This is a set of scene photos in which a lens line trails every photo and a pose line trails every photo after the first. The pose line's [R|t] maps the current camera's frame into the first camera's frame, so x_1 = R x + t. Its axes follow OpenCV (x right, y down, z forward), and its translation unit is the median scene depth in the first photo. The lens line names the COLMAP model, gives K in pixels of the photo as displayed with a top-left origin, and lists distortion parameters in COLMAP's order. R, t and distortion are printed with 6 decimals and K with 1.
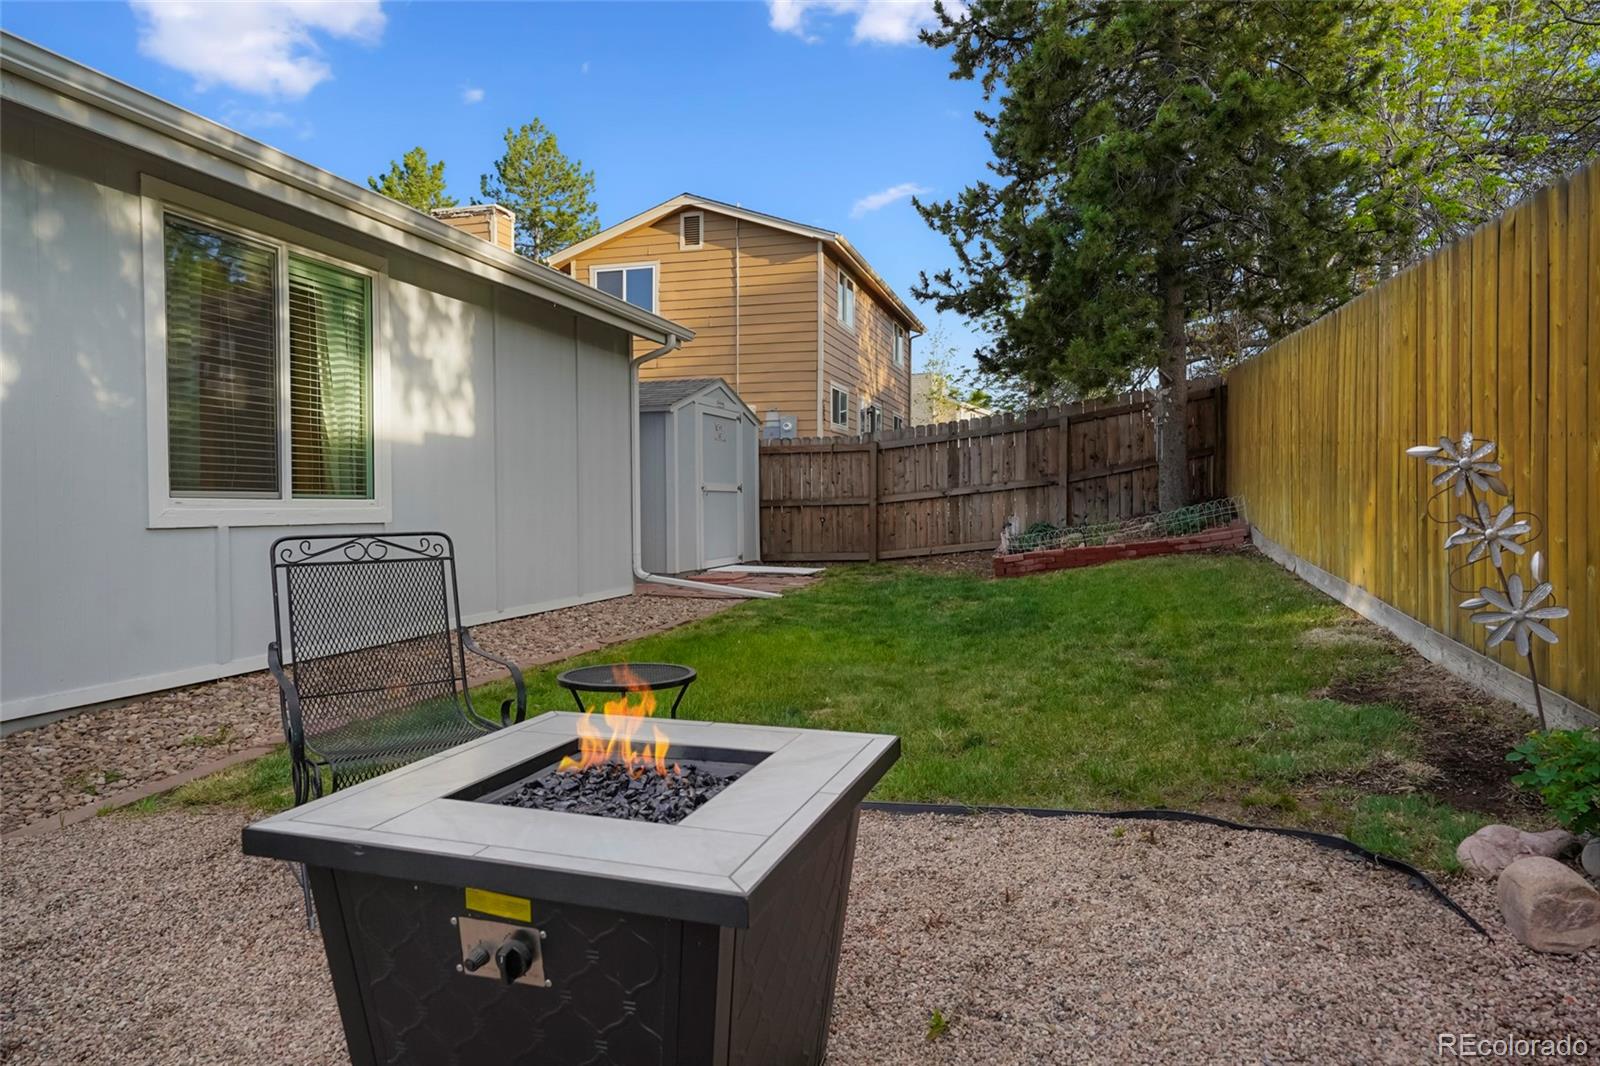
lens RADIAL K [[977.3, 0, 806.6], [0, 977.3, 526.0], [0, 0, 1]] dist [0.003676, -0.000680]
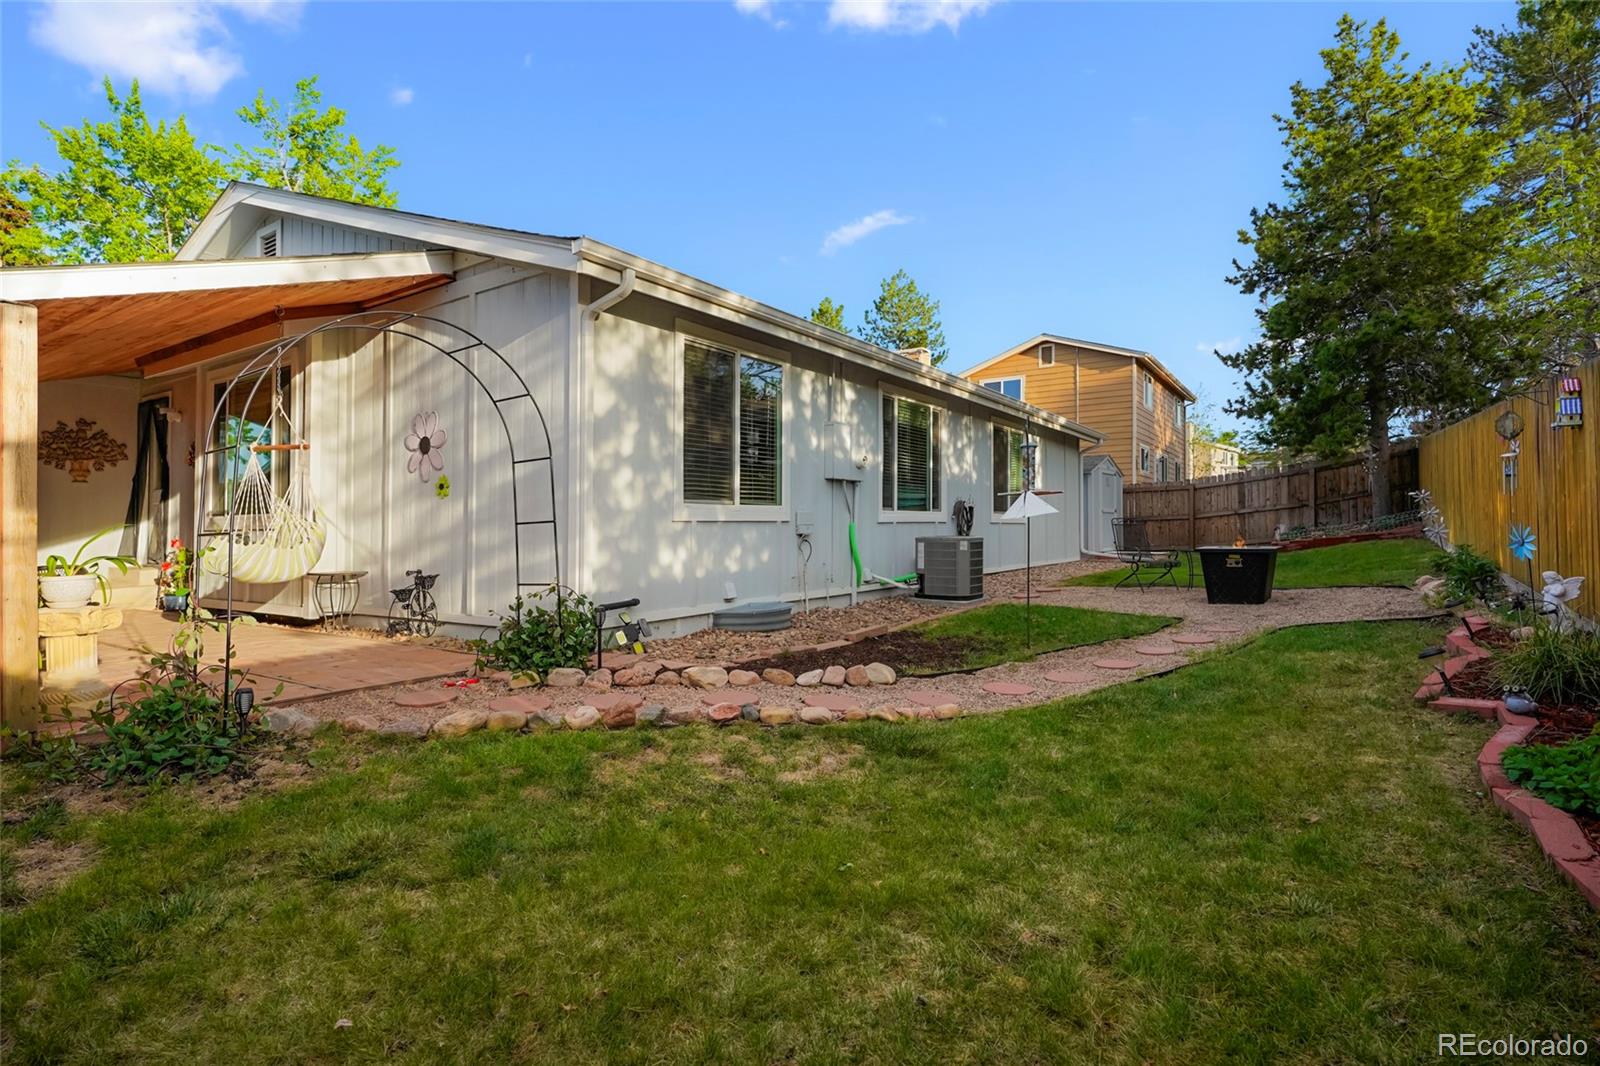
lens RADIAL K [[810.6, 0, 782.9], [0, 810.6, 531.6], [0, 0, 1]] dist [0.000006, 0.000366]
pose [[0.949082, -0.007482, -0.314940, -0.185430], [0.000563, 0.999757, -0.022054, 0.036312], [0.315029, 0.020754, 0.948855, -0.694470]]
